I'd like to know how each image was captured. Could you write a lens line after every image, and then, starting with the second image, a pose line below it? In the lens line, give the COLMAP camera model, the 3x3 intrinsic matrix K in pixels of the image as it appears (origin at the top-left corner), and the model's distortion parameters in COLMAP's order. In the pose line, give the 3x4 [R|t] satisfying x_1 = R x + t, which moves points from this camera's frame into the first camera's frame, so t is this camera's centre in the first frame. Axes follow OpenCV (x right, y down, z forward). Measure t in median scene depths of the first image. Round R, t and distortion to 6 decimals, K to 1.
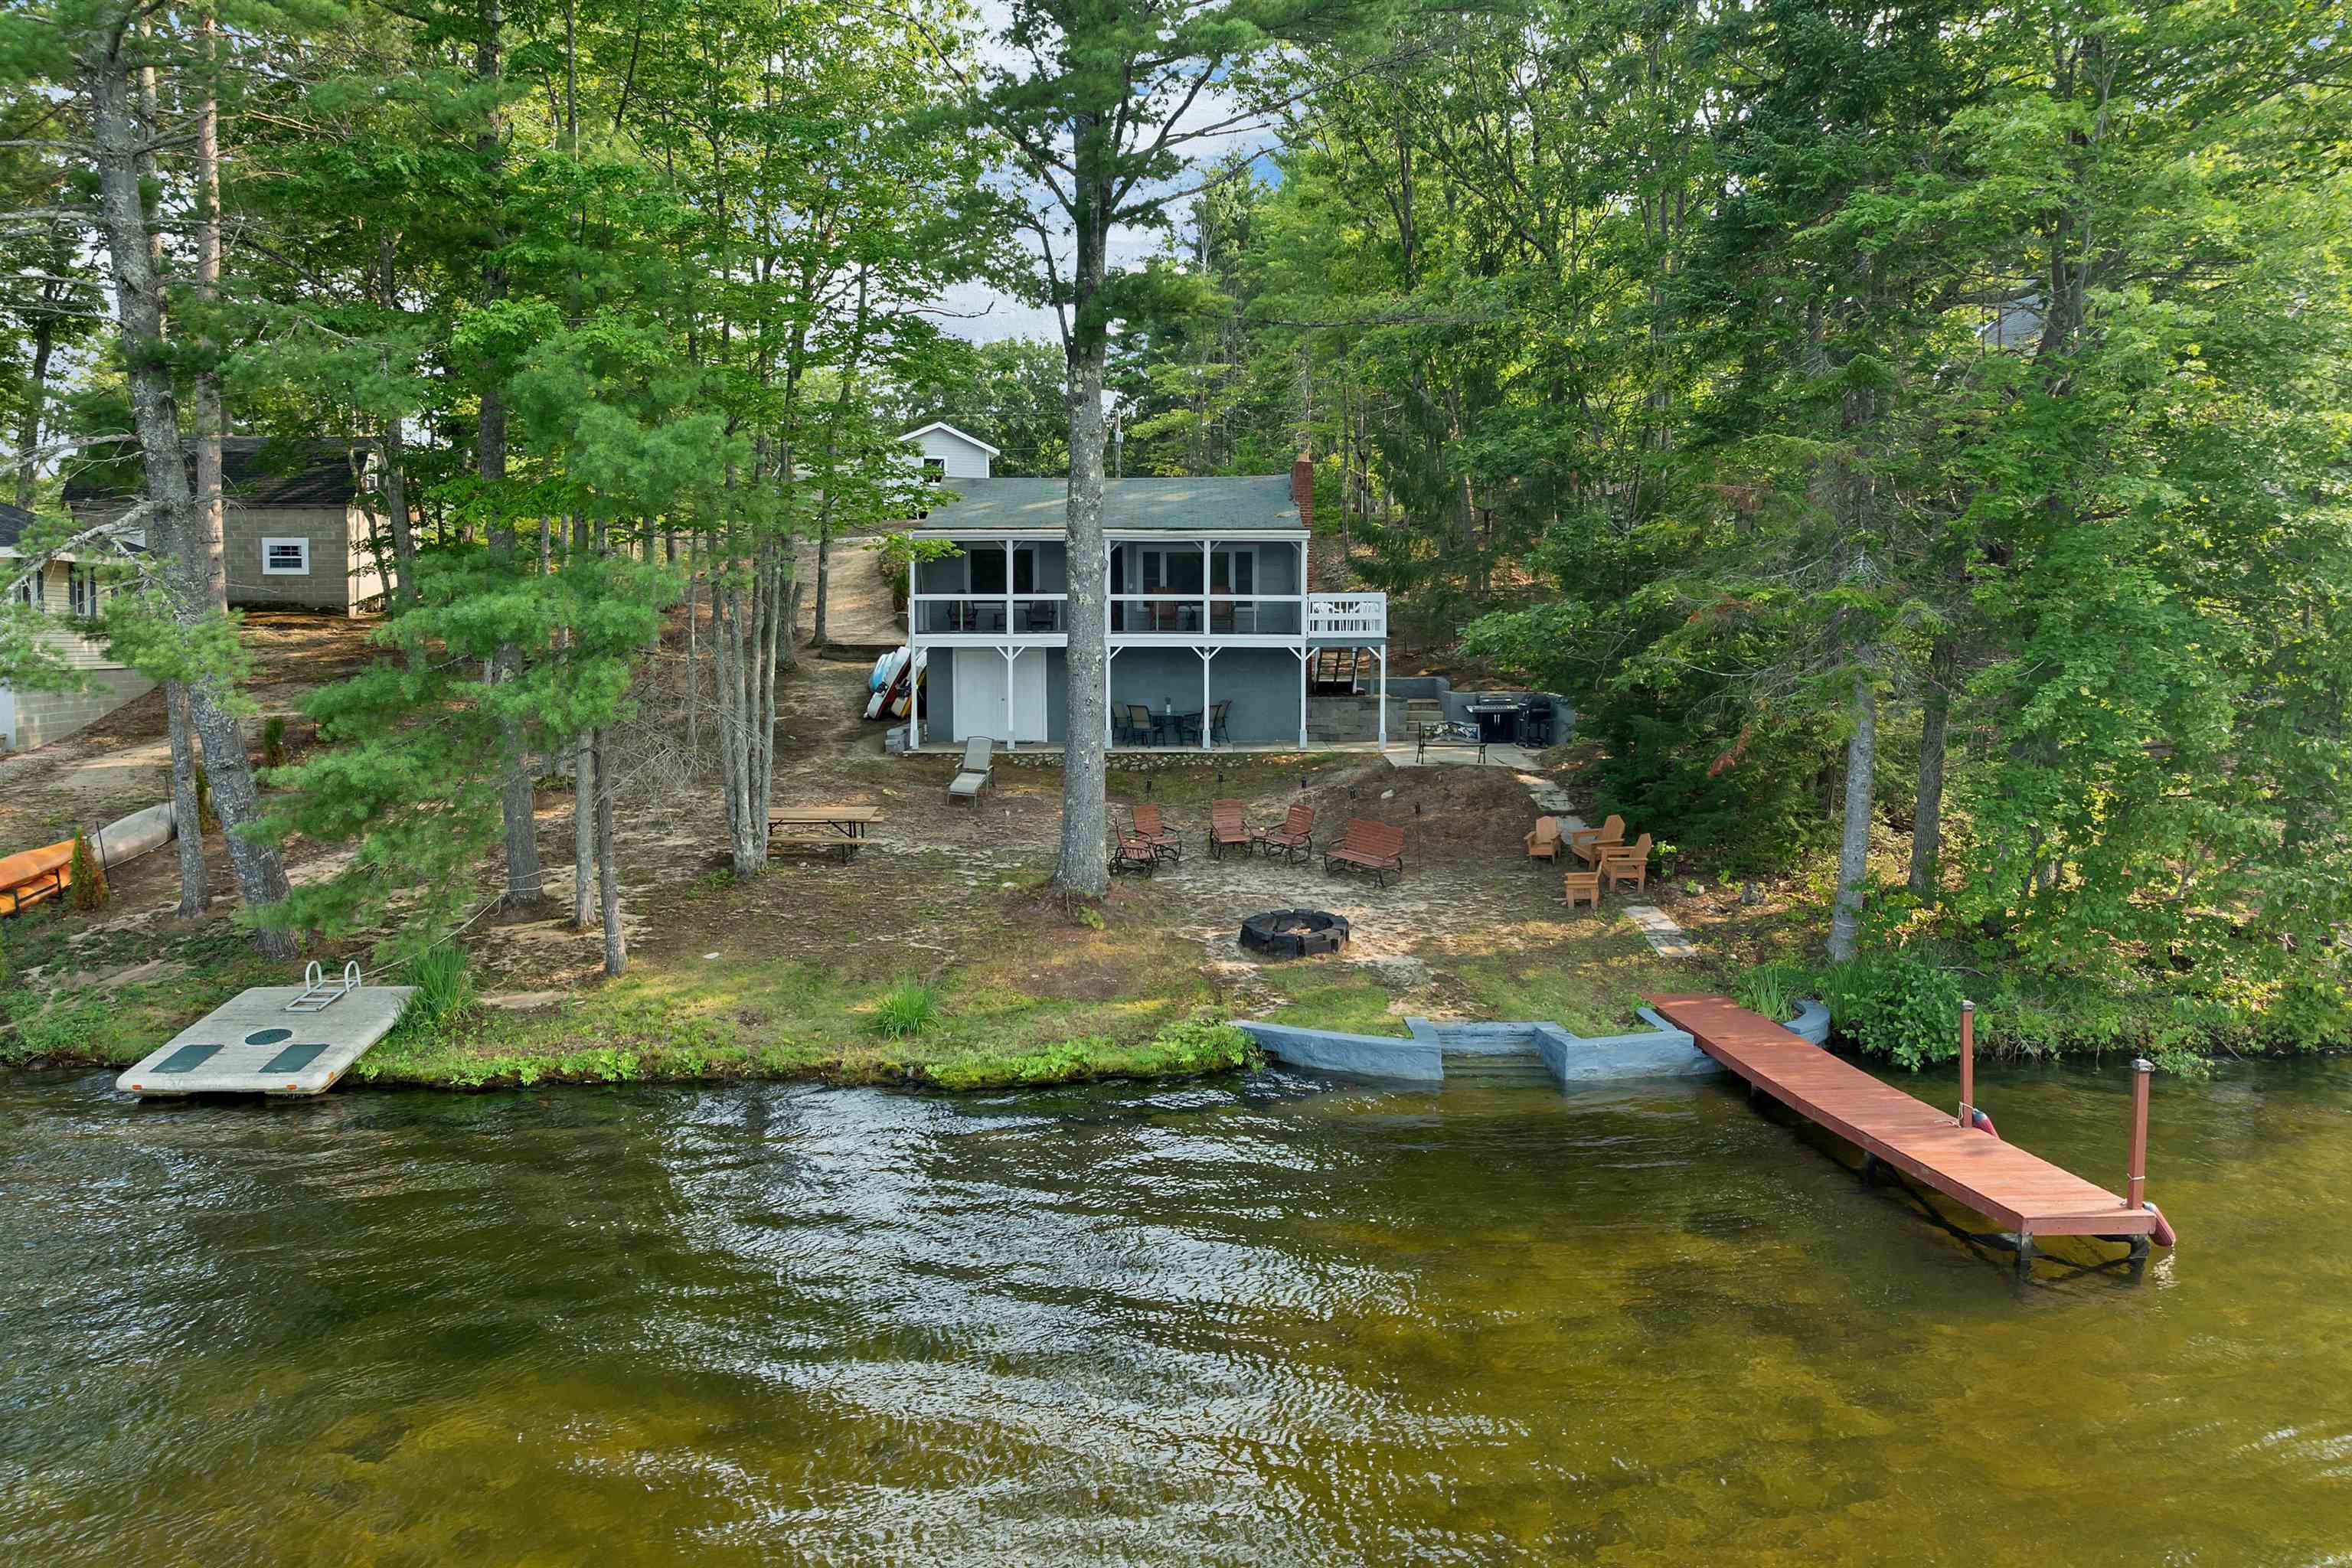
lens RADIAL K [[1664.9, 0, 1169.7], [0, 1664.9, 687.4], [0, 0, 1]] dist [-0.007711, -0.072131]
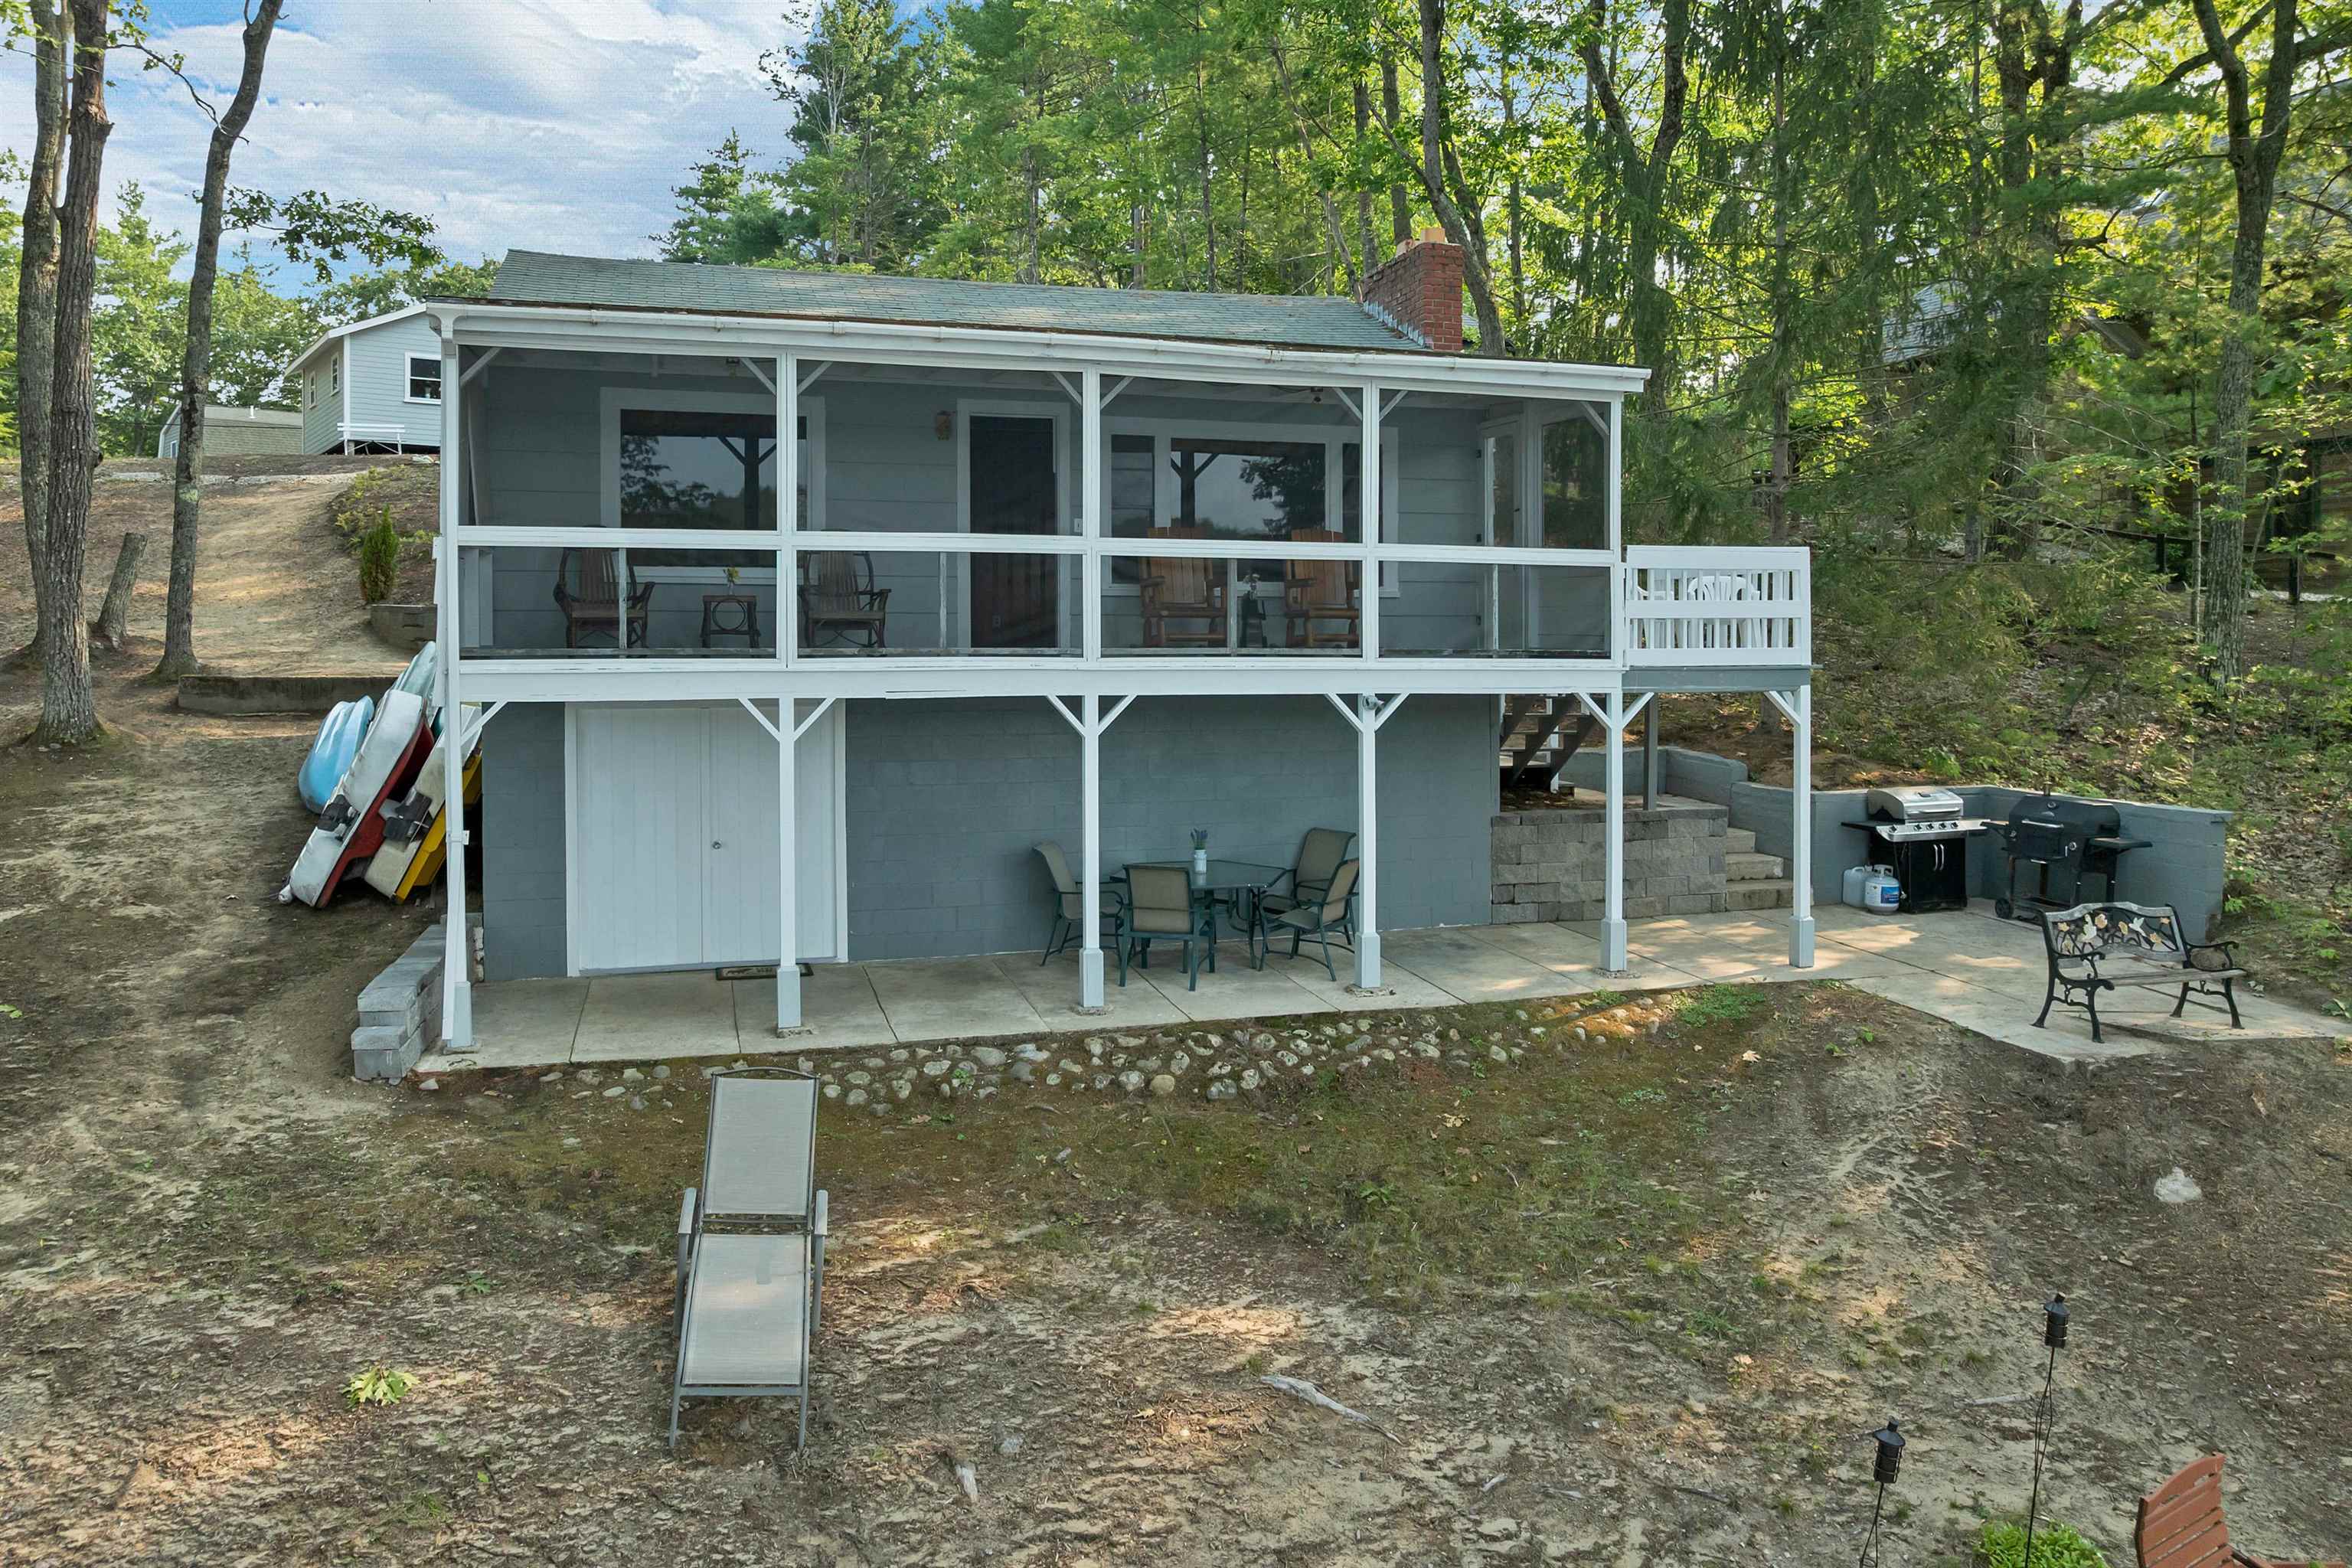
lens RADIAL K [[1693.9, 0, 1182.6], [0, 1693.9, 682.1], [0, 0, 1]] dist [-0.031982, -0.013450]
pose [[0.956540, -0.005199, 0.291553, -0.117204], [0.008168, 0.999926, -0.008965, -0.024147], [-0.291485, 0.010957, 0.956513, 0.677826]]
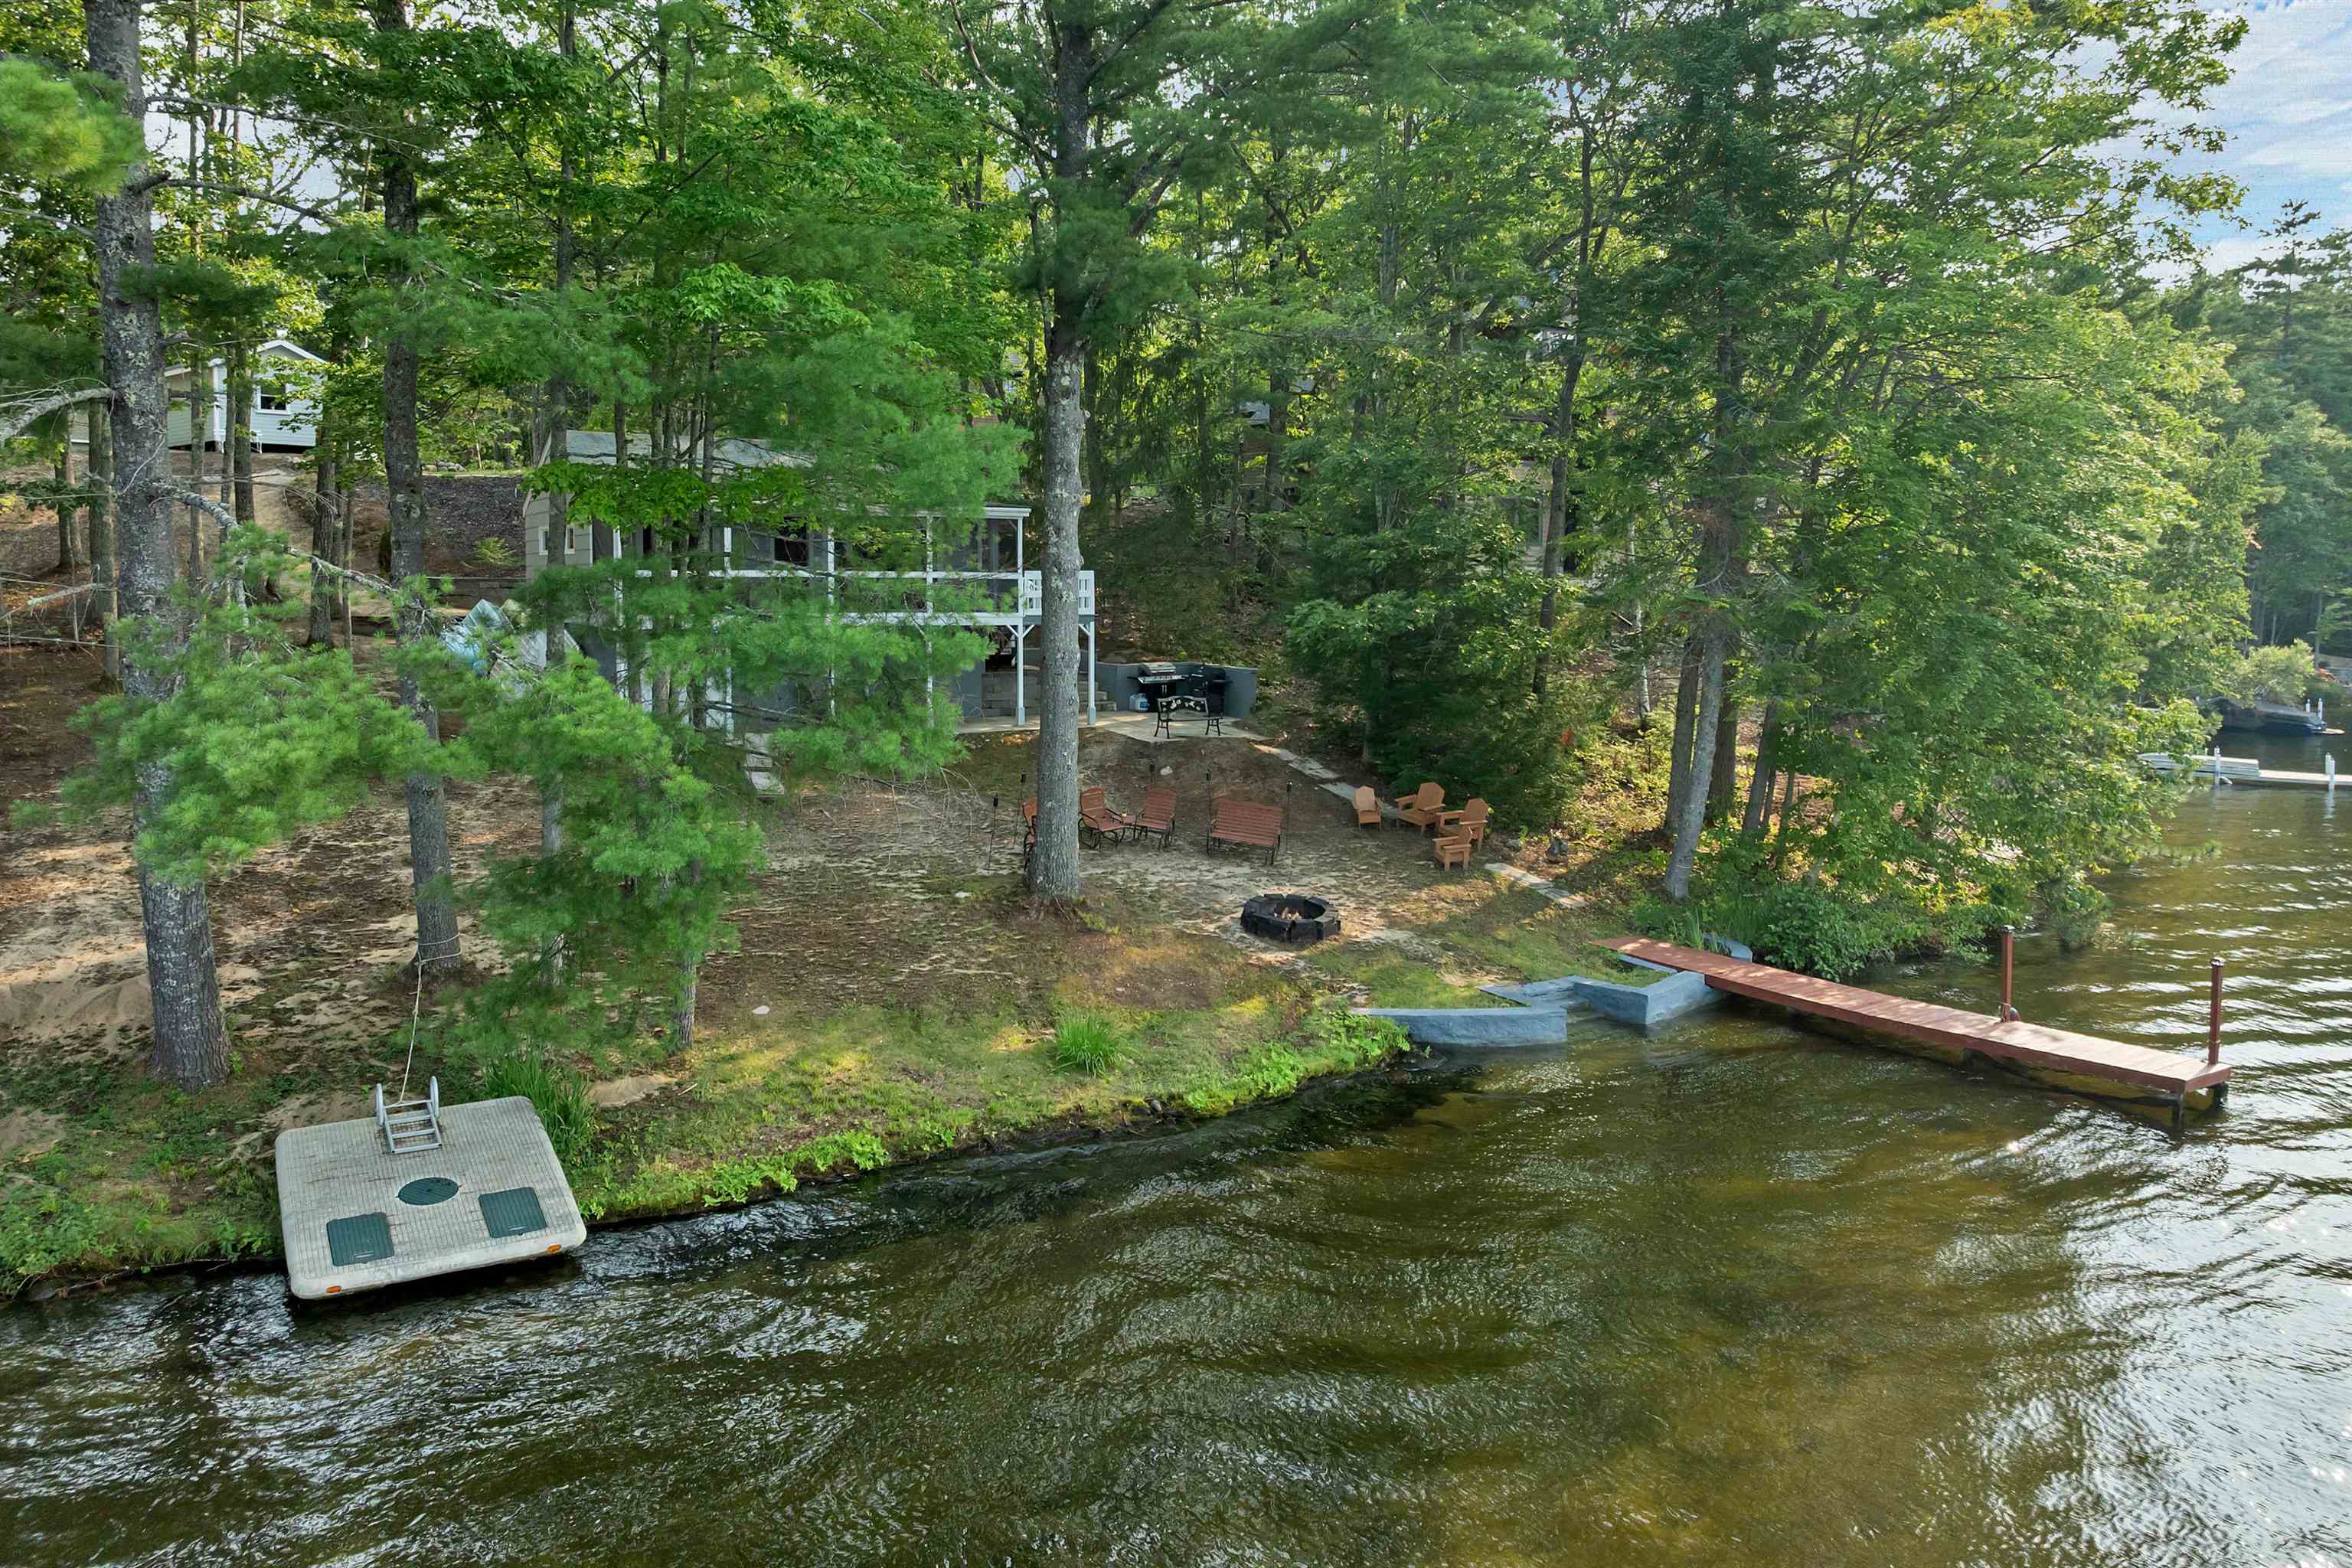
lens RADIAL K [[1693.9, 0, 1182.6], [0, 1693.9, 682.1], [0, 0, 1]] dist [-0.031982, -0.013450]
pose [[0.857515, -0.029413, 0.513617, -0.357925], [0.008103, 0.999013, 0.043681, -0.033555], [-0.514394, -0.033295, 0.856907, 0.082373]]
